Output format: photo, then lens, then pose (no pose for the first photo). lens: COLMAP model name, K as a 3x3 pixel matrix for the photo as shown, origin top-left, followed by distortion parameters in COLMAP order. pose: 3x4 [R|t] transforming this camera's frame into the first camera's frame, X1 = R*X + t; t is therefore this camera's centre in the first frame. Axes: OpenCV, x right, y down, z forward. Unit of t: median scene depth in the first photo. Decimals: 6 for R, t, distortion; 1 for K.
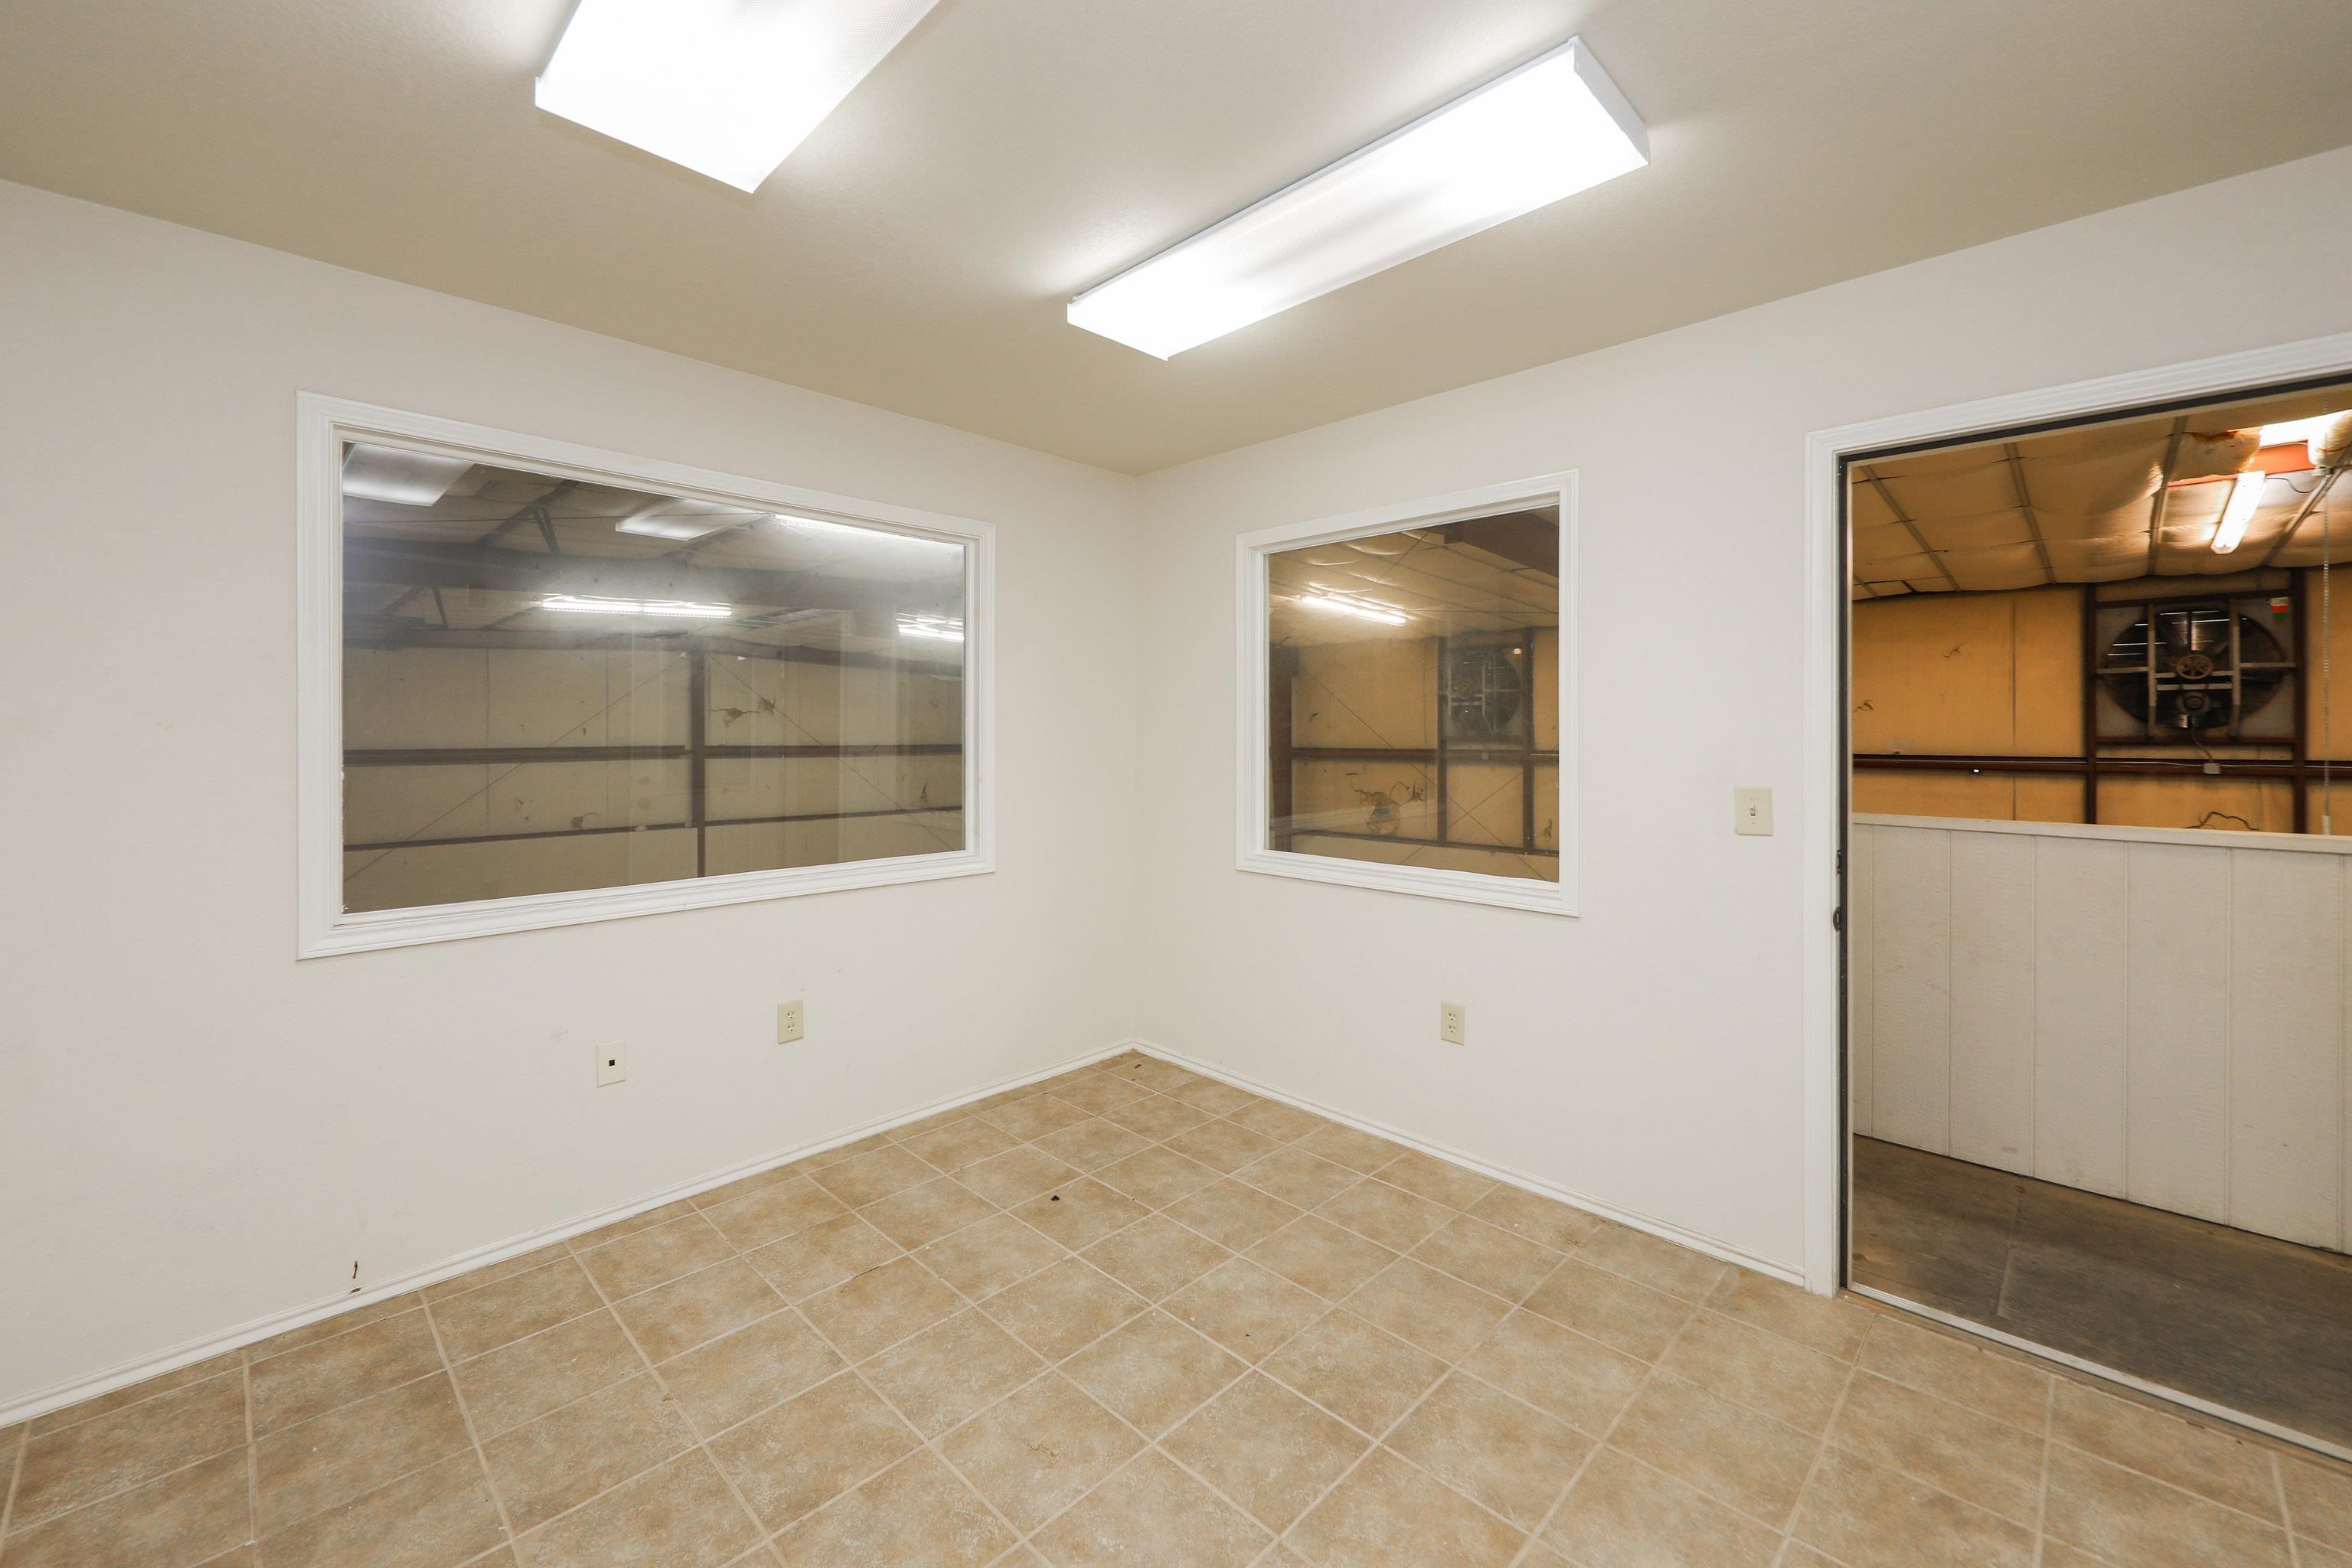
lens RADIAL K [[946.0, 0, 1145.2], [0, 946.0, 713.3], [0, 0, 1]] dist [0.001108, -0.001017]
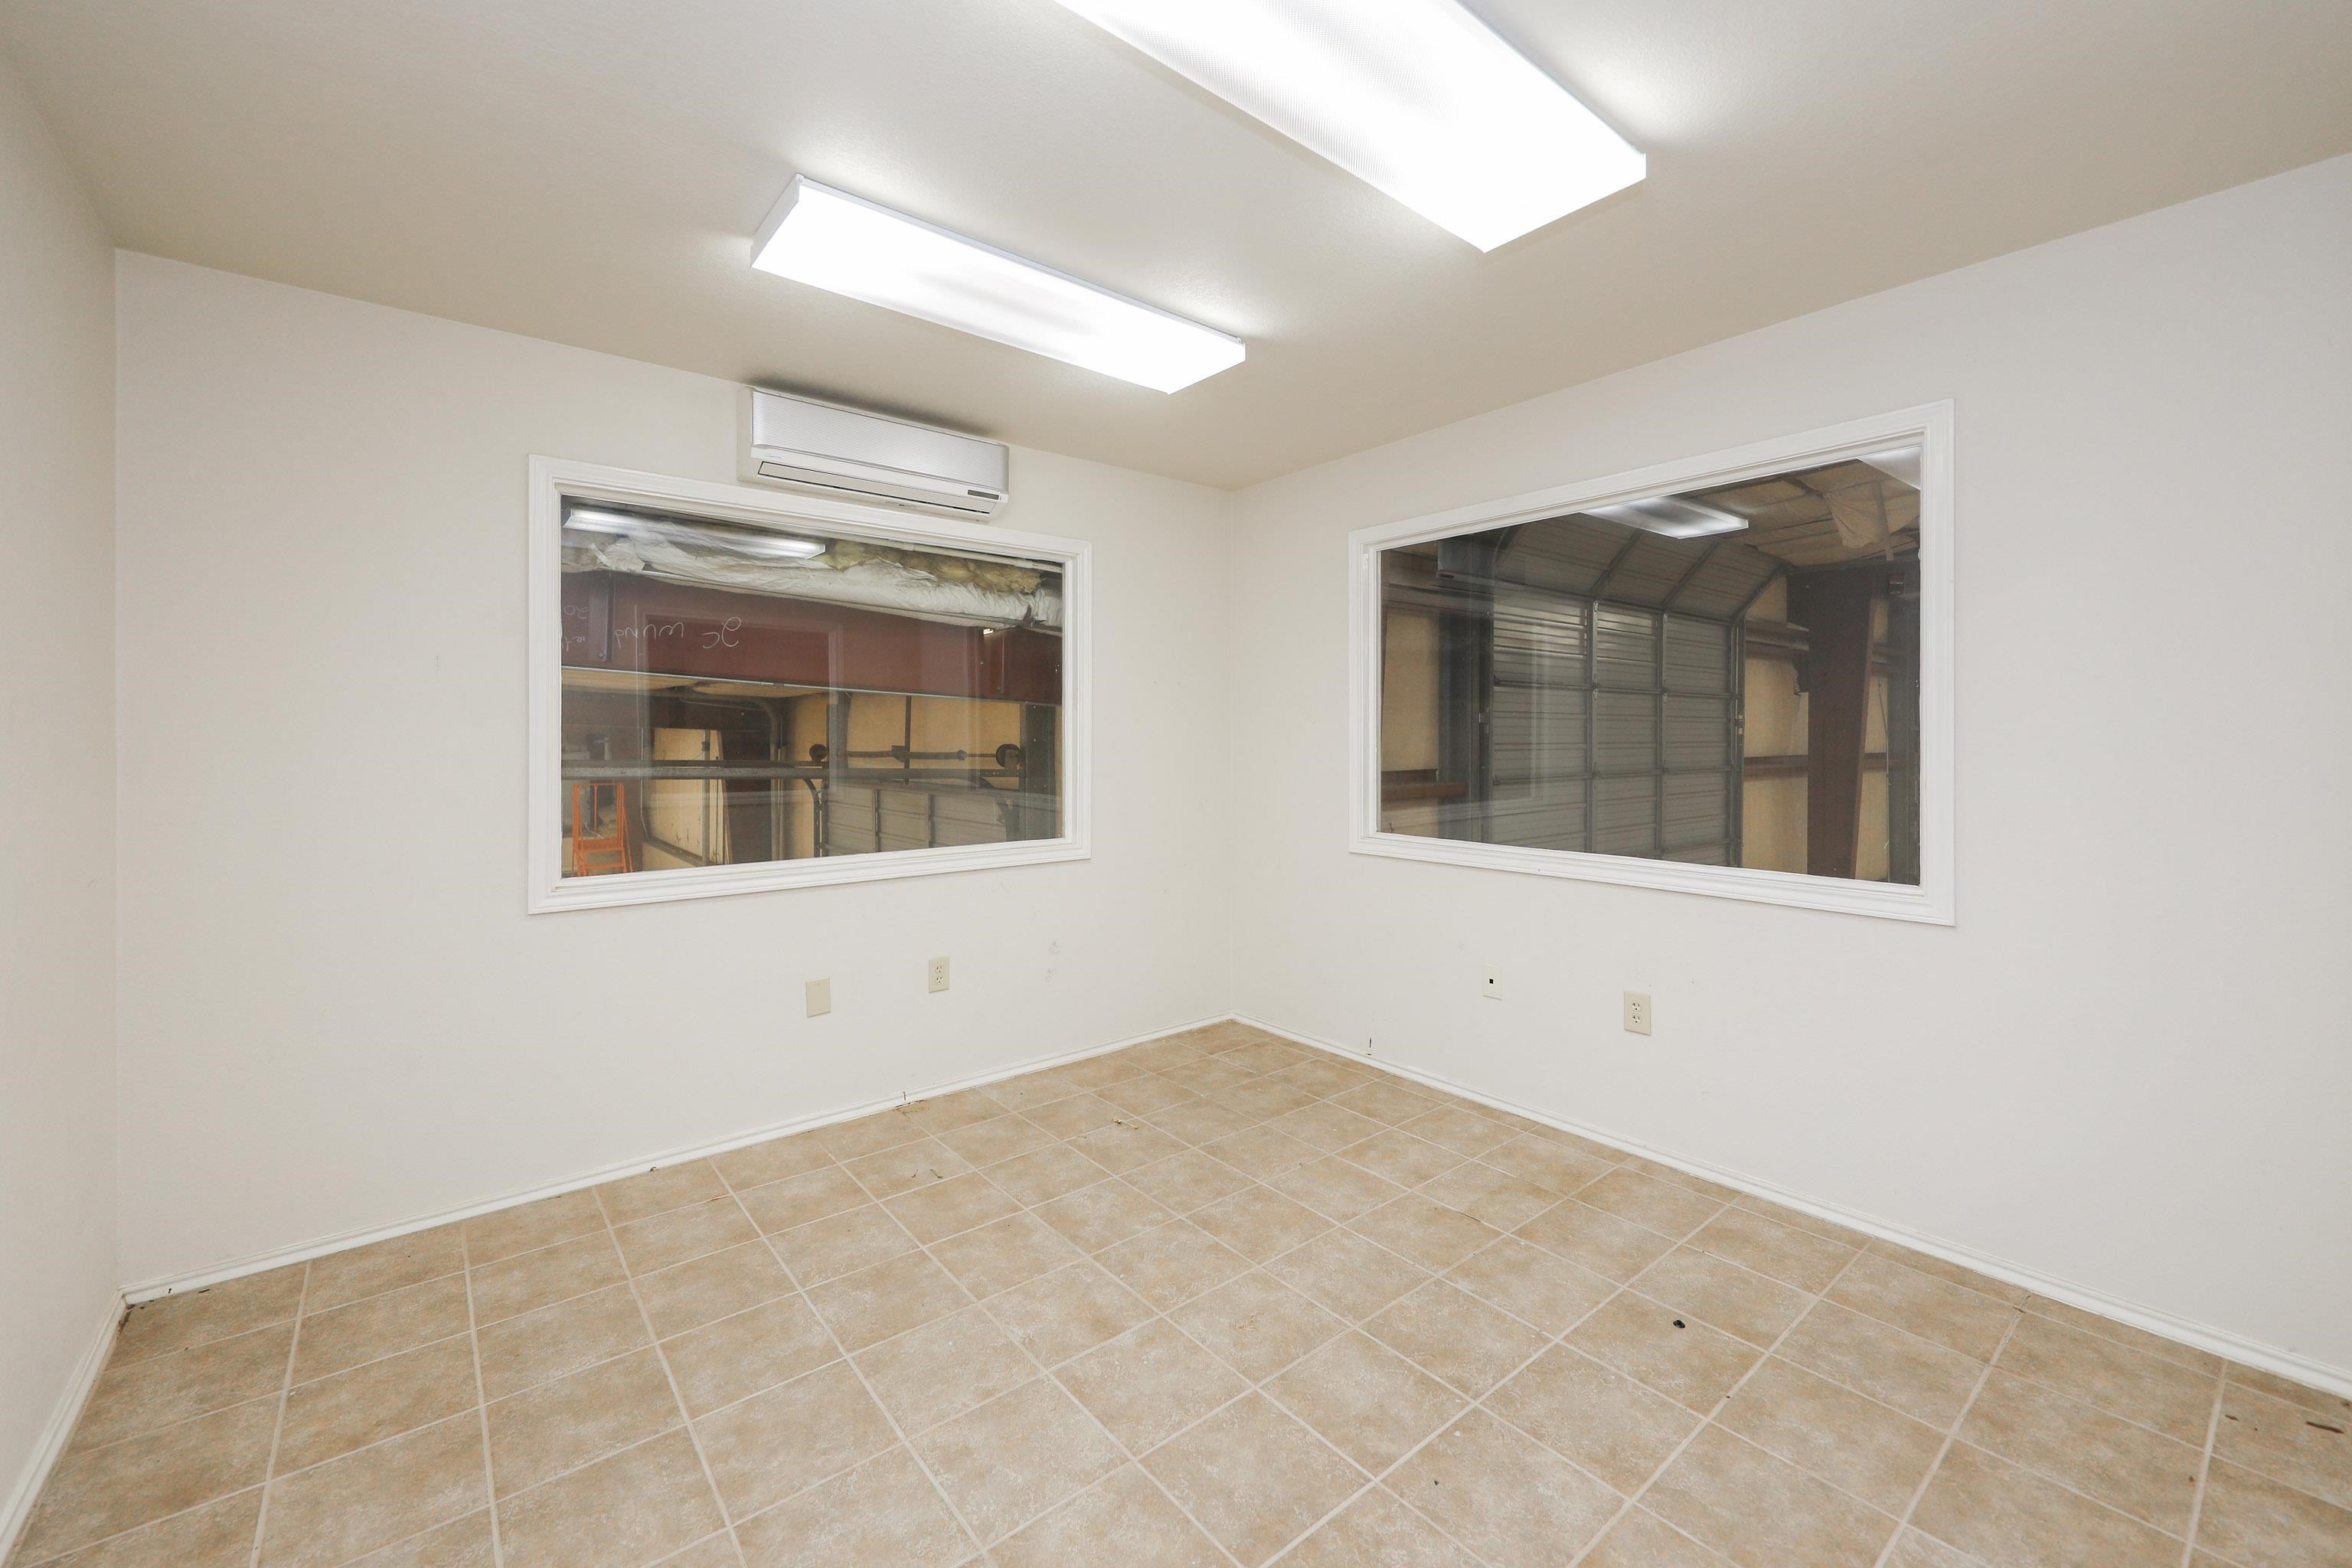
lens RADIAL K [[946.0, 0, 1190.0], [0, 946.0, 731.7], [0, 0, 1]] dist [0.001108, -0.001017]
pose [[-0.095419, -0.003531, -0.995431, 0.707969], [0.020783, 0.999769, -0.005539, 0.031273], [0.995220, -0.021216, -0.095324, 0.693276]]
